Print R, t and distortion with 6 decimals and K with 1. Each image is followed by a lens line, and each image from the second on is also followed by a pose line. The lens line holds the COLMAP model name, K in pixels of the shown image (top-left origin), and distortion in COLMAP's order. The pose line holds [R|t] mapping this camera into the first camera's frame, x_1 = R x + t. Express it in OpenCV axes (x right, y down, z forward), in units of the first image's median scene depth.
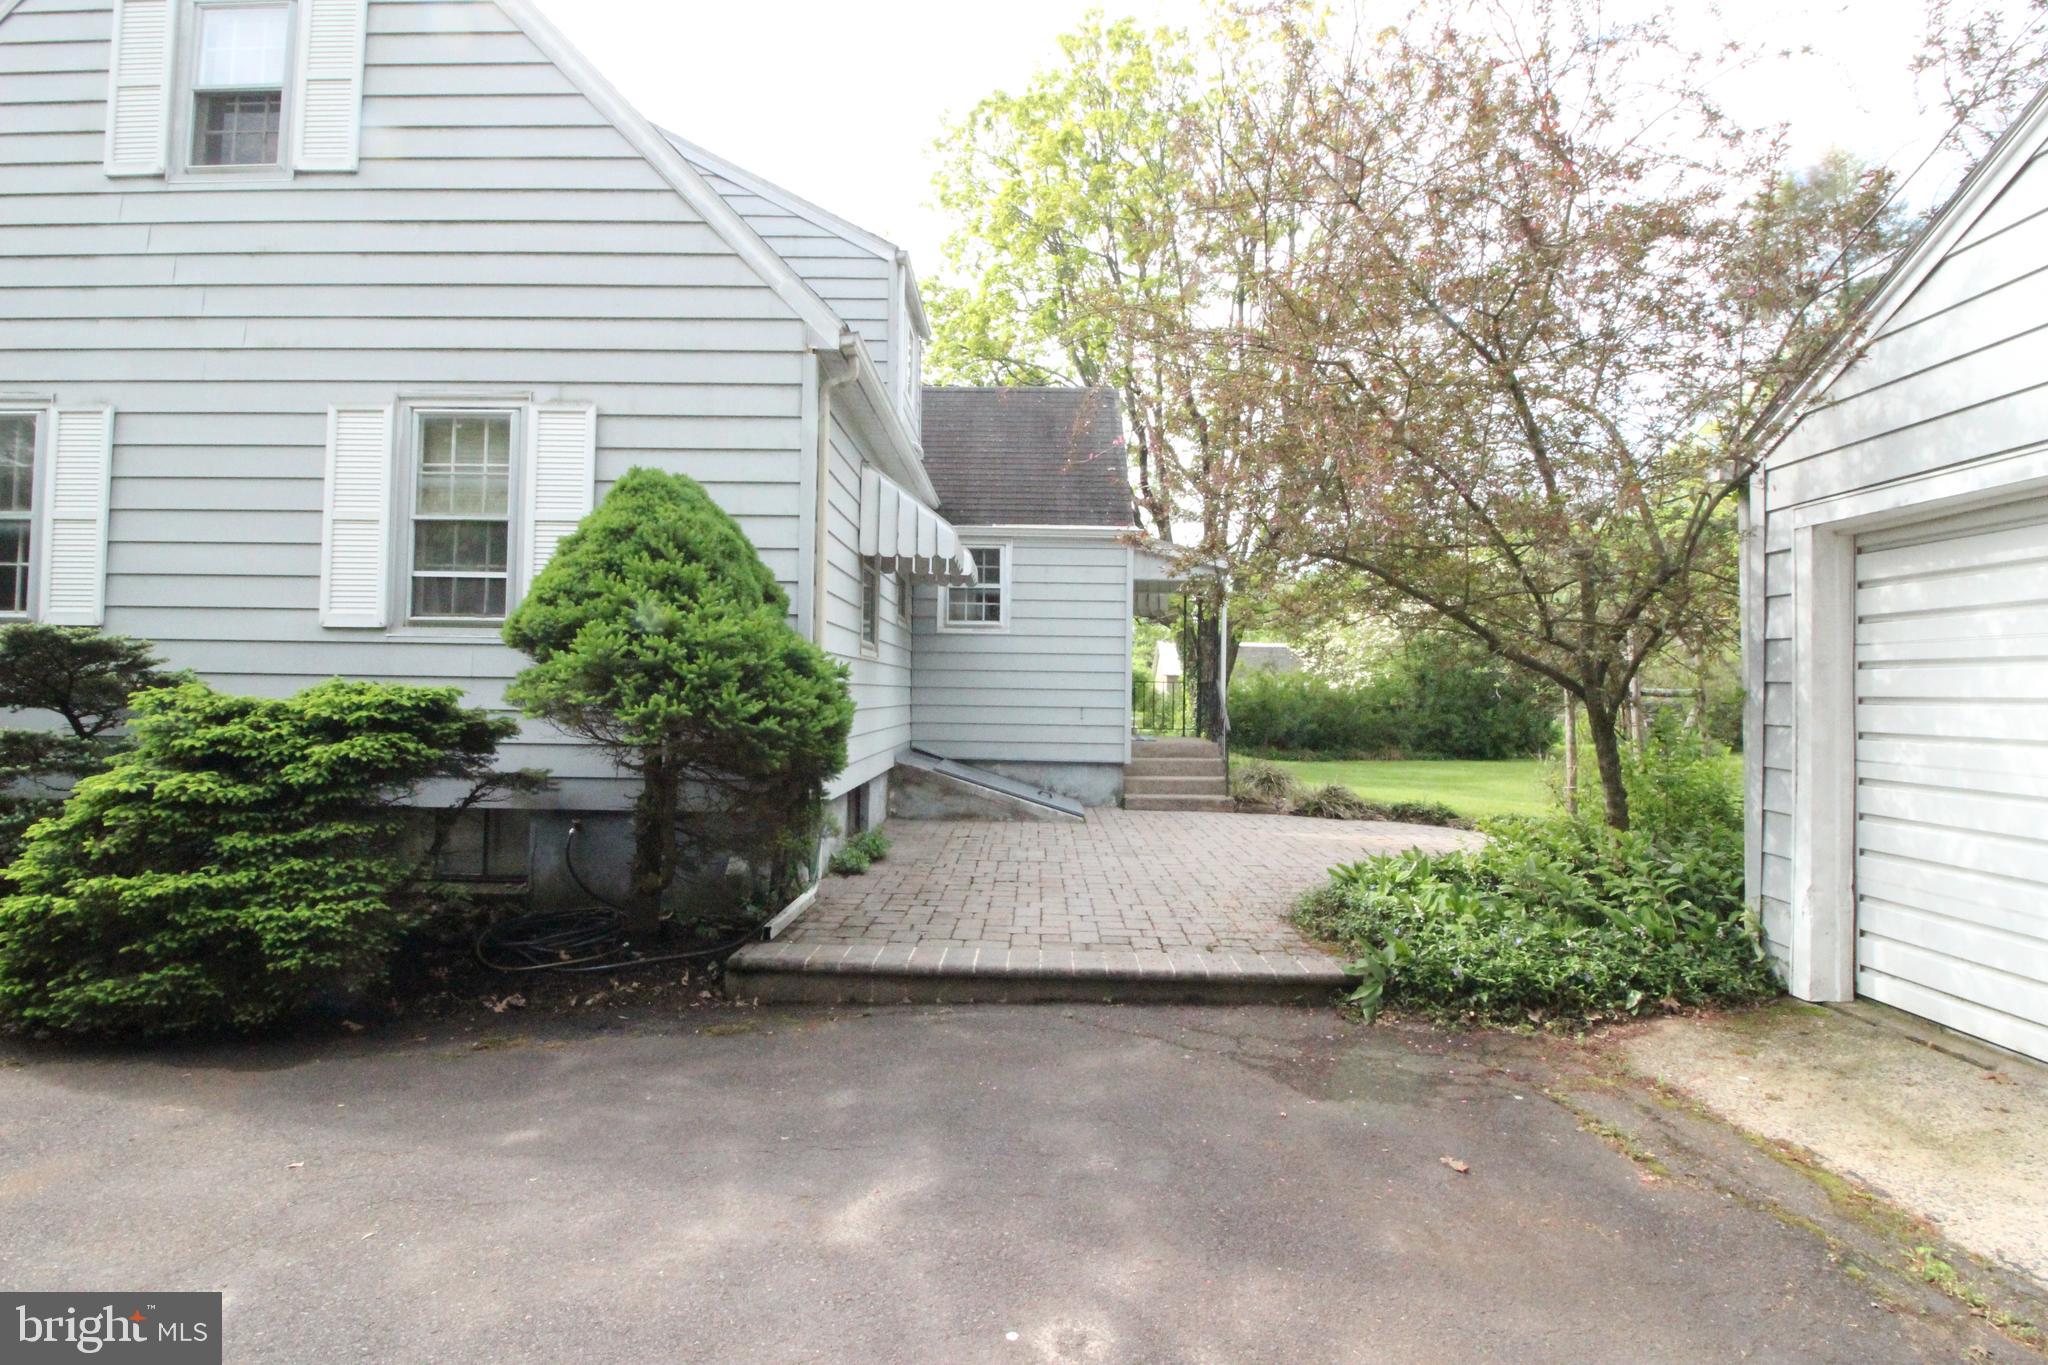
lens RADIAL K [[953.0, 0, 1024.4], [0, 953.0, 684.6], [0, 0, 1]] dist [-0.010894, -0.006223]
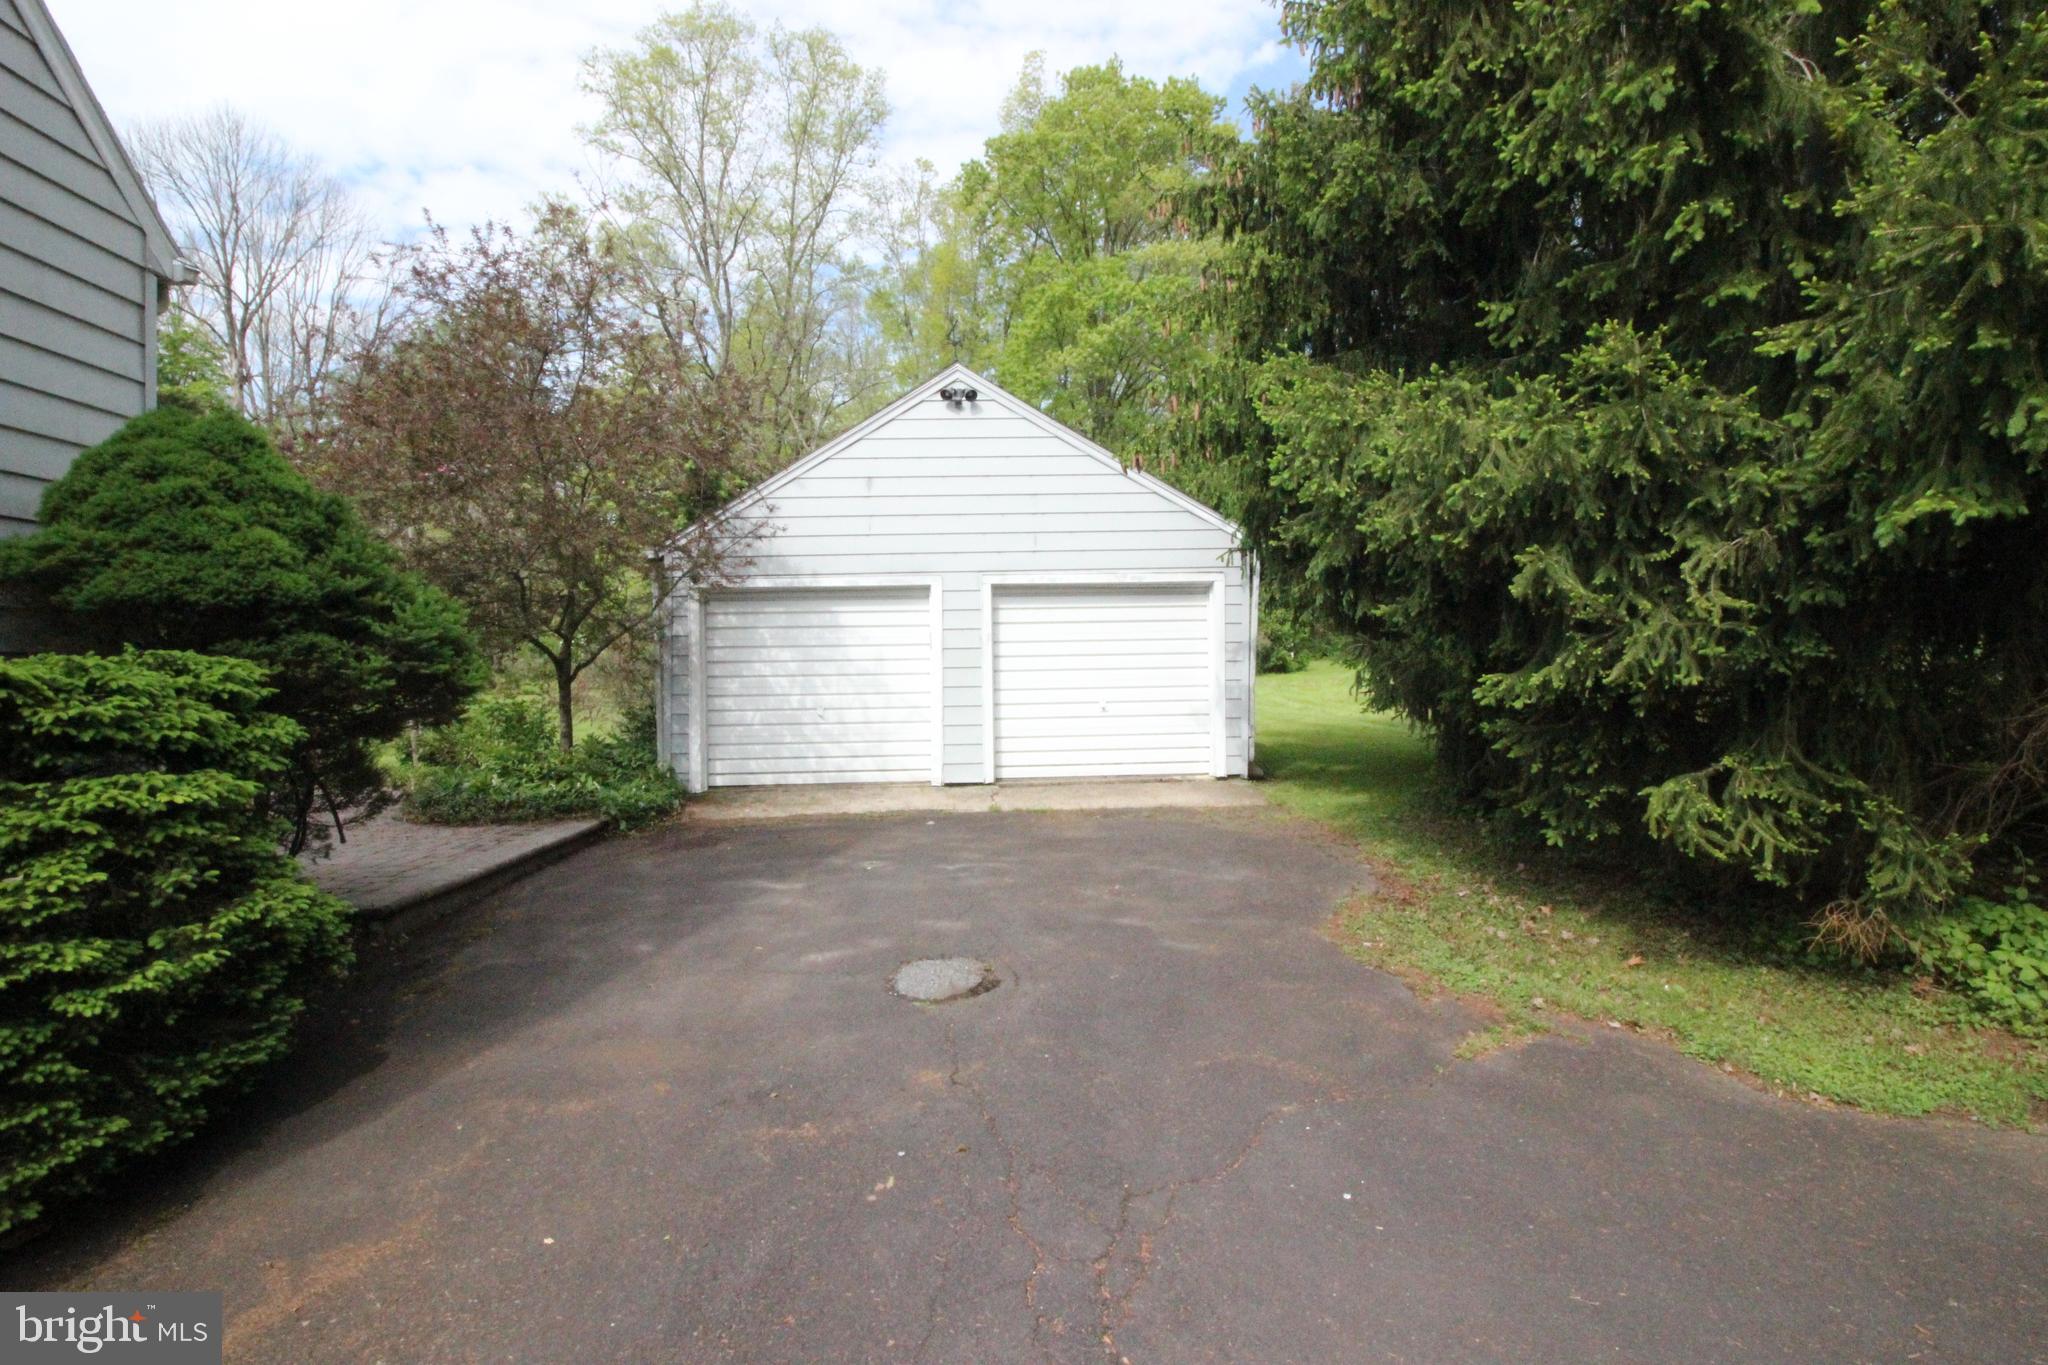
lens RADIAL K [[953.0, 0, 1027.2], [0, 953.0, 663.5], [0, 0, 1]] dist [-0.010894, -0.006223]
pose [[-0.076023, -0.008268, 0.997072, -1.150016], [-0.002714, 0.999964, 0.008085, -0.004133], [-0.997102, -0.002092, -0.076043, 0.258769]]
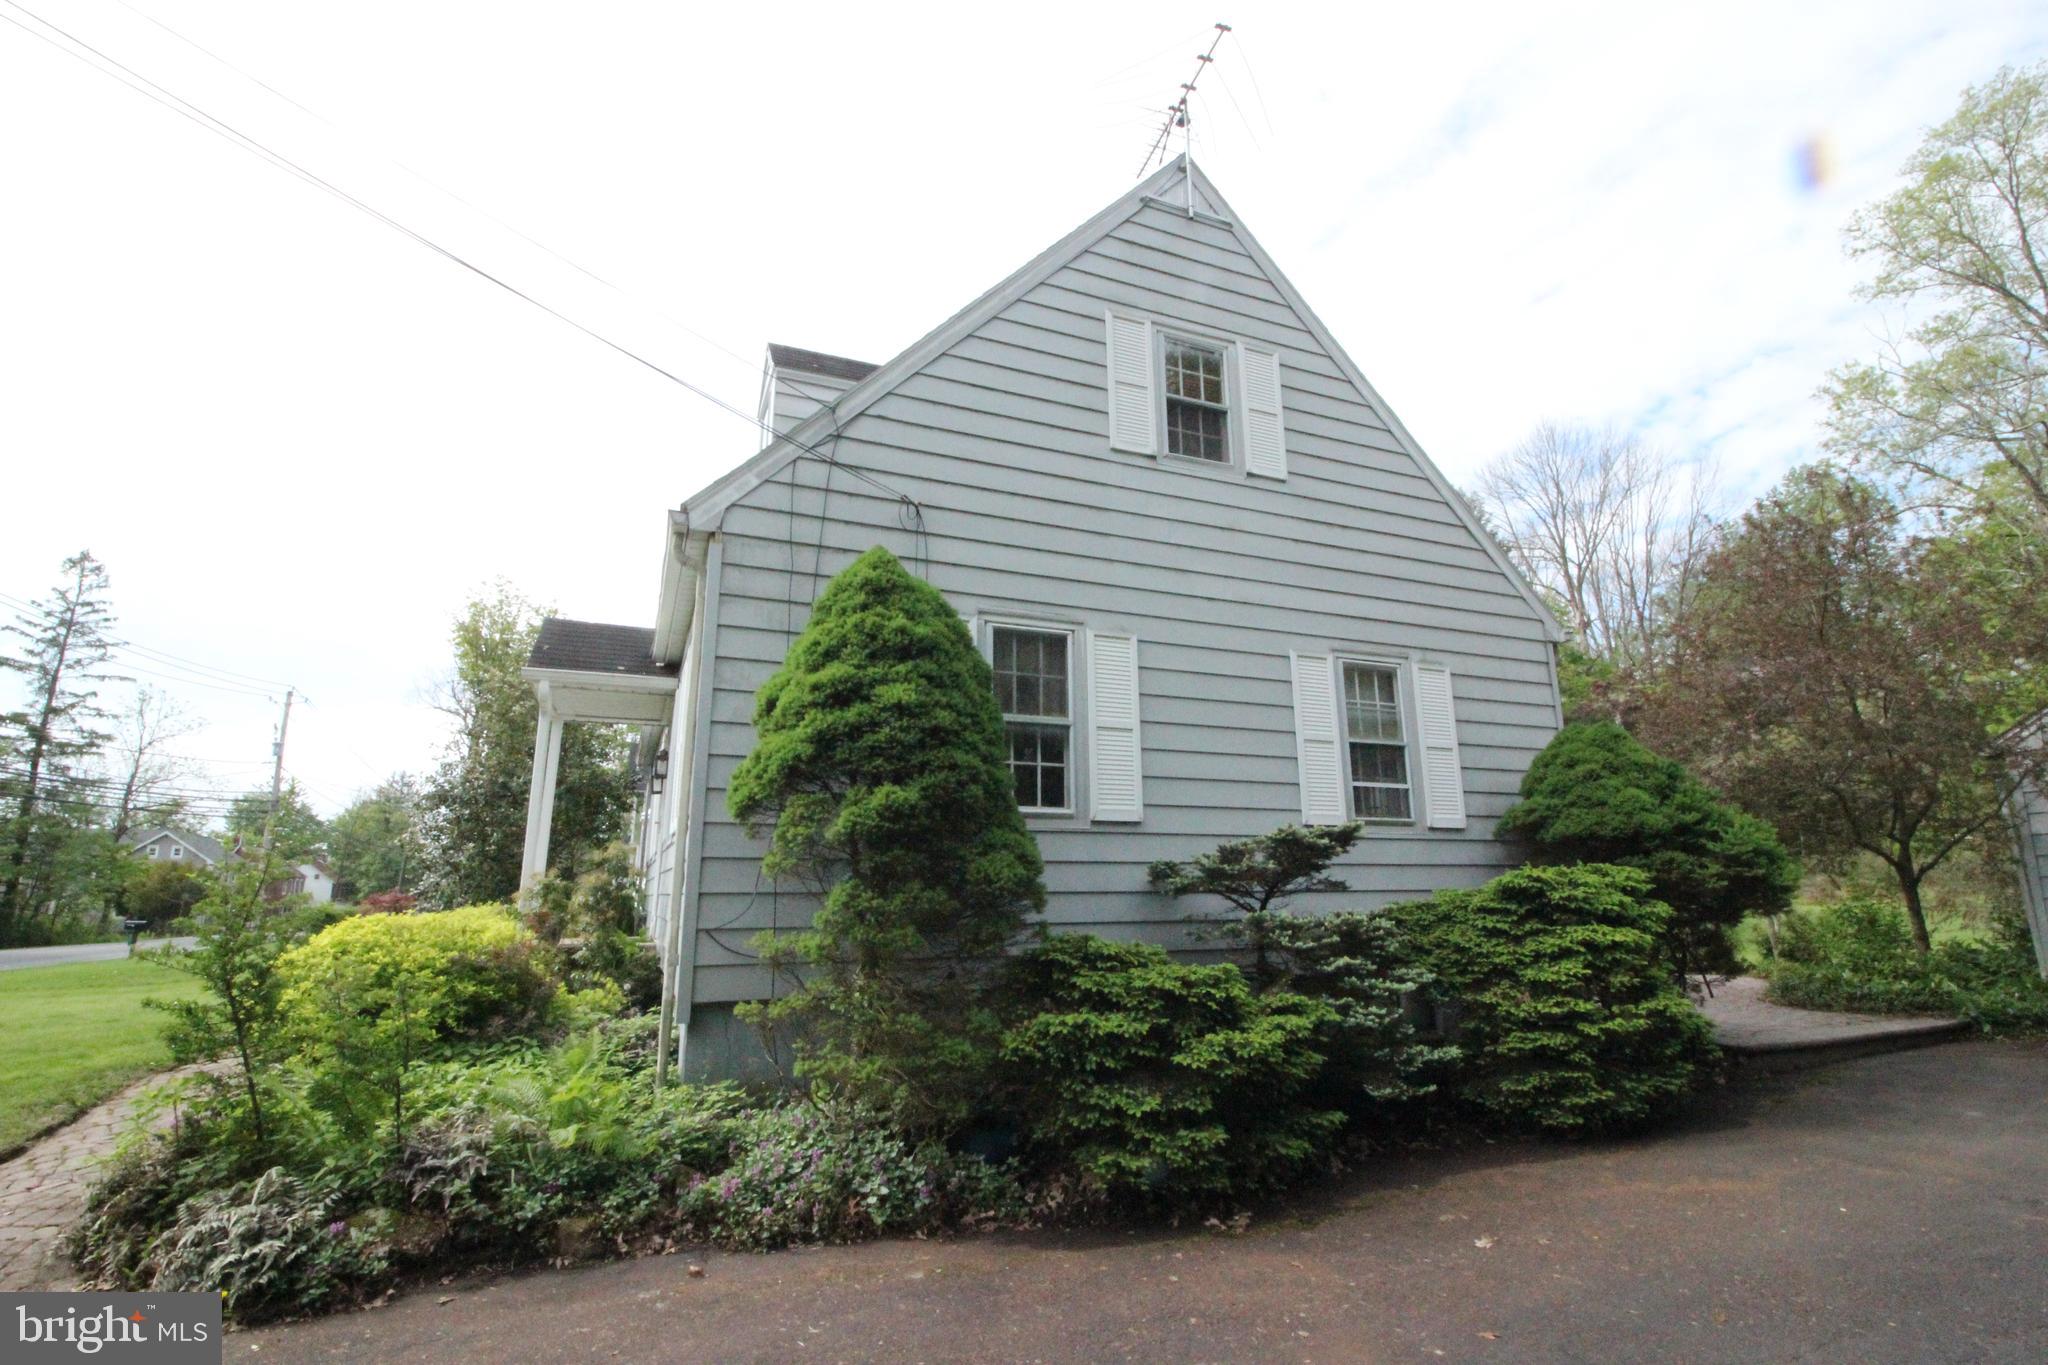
lens RADIAL K [[953.0, 0, 1015.7], [0, 953.0, 666.7], [0, 0, 1]] dist [-0.010894, -0.006223]
pose [[0.922044, 0.070458, 0.380619, -1.572112], [0.011187, 0.978033, -0.208147, -0.008009], [-0.386924, 0.196179, 0.901001, -0.021262]]
